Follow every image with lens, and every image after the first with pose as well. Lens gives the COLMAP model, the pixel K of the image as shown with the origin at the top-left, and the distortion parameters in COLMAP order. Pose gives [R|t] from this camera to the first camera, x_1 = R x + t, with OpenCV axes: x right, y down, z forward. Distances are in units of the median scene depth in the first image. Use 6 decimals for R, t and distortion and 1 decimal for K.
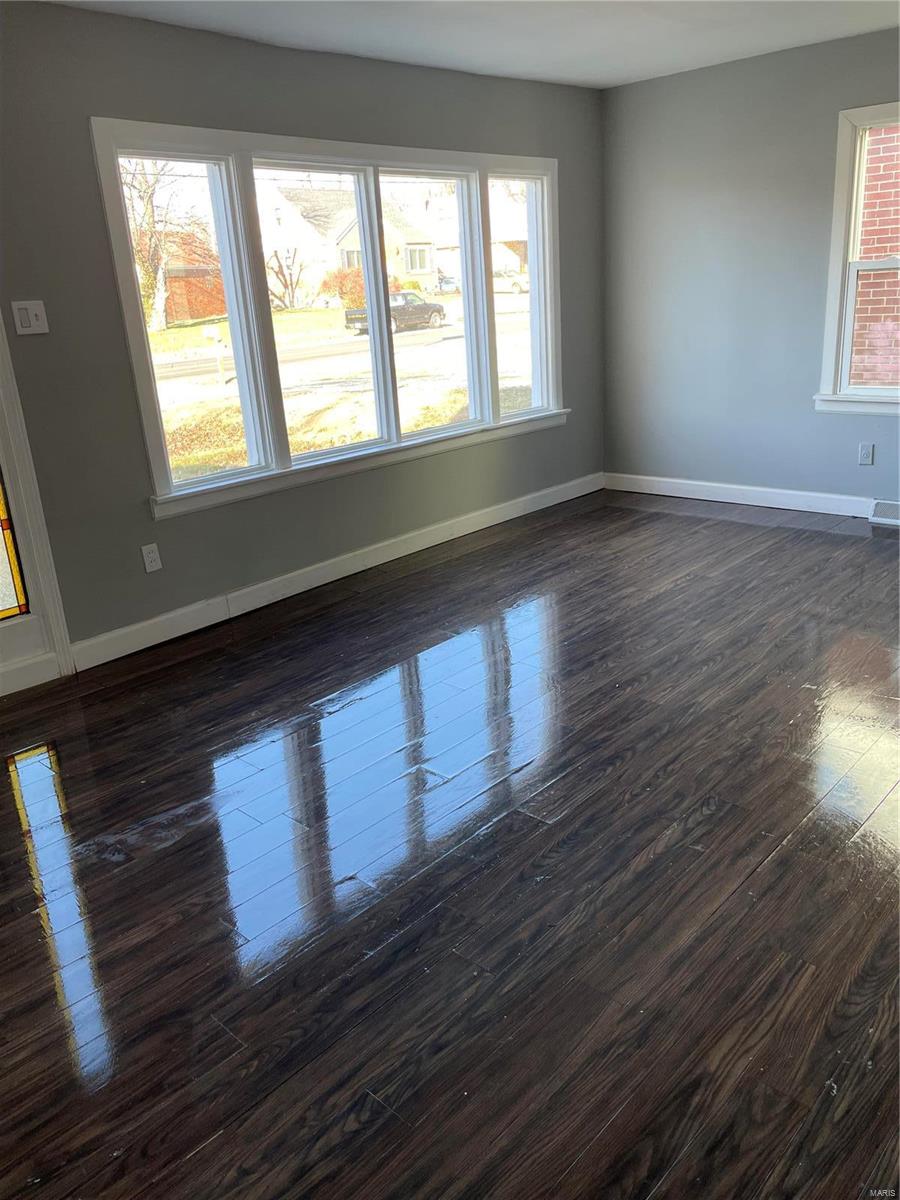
lens RADIAL K [[919.1, 0, 451.4], [0, 919.1, 602.6], [0, 0, 1]] dist [0.072750, -0.088586]
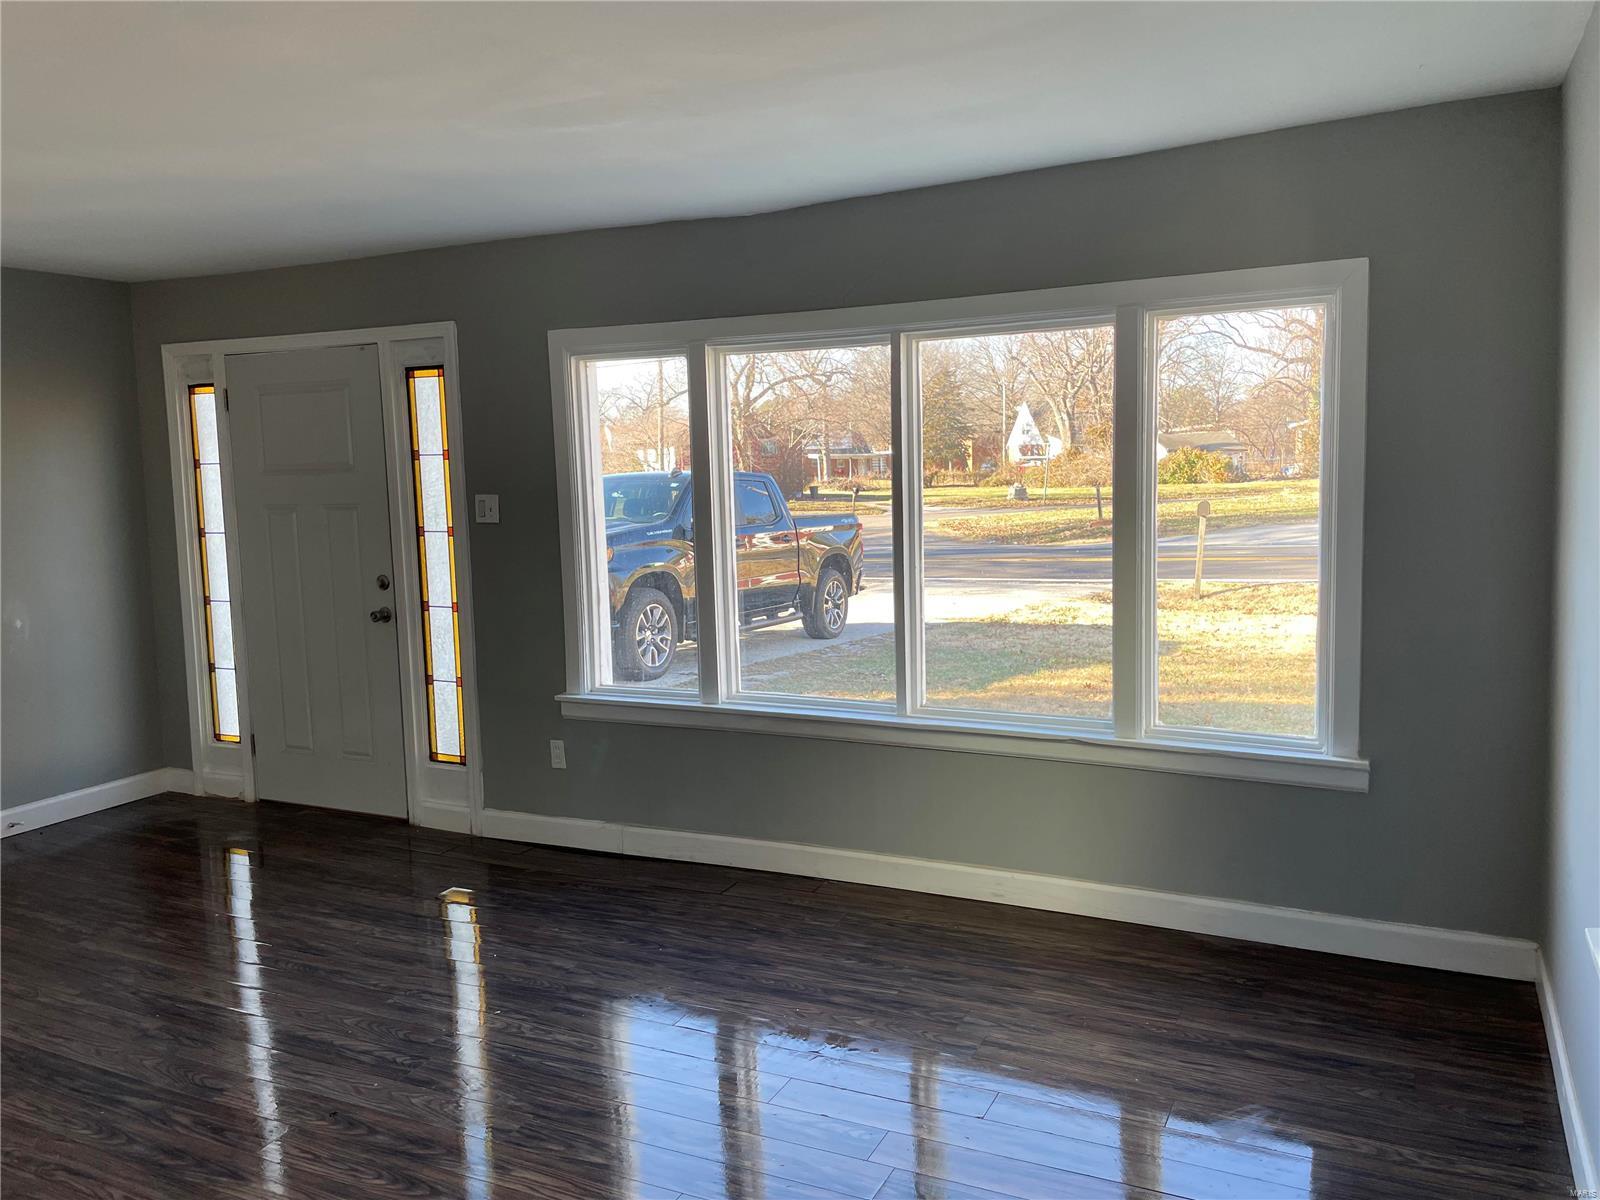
lens RADIAL K [[1225.4, 0, 800.2], [0, 1225.4, 594.1], [0, 0, 1]] dist [0.072750, -0.088586]
pose [[0.274493, 0.158573, -0.948424, 0.778785], [-0.298287, 0.951697, 0.072790, -0.316206], [0.914155, 0.262922, 0.308534, 0.677610]]
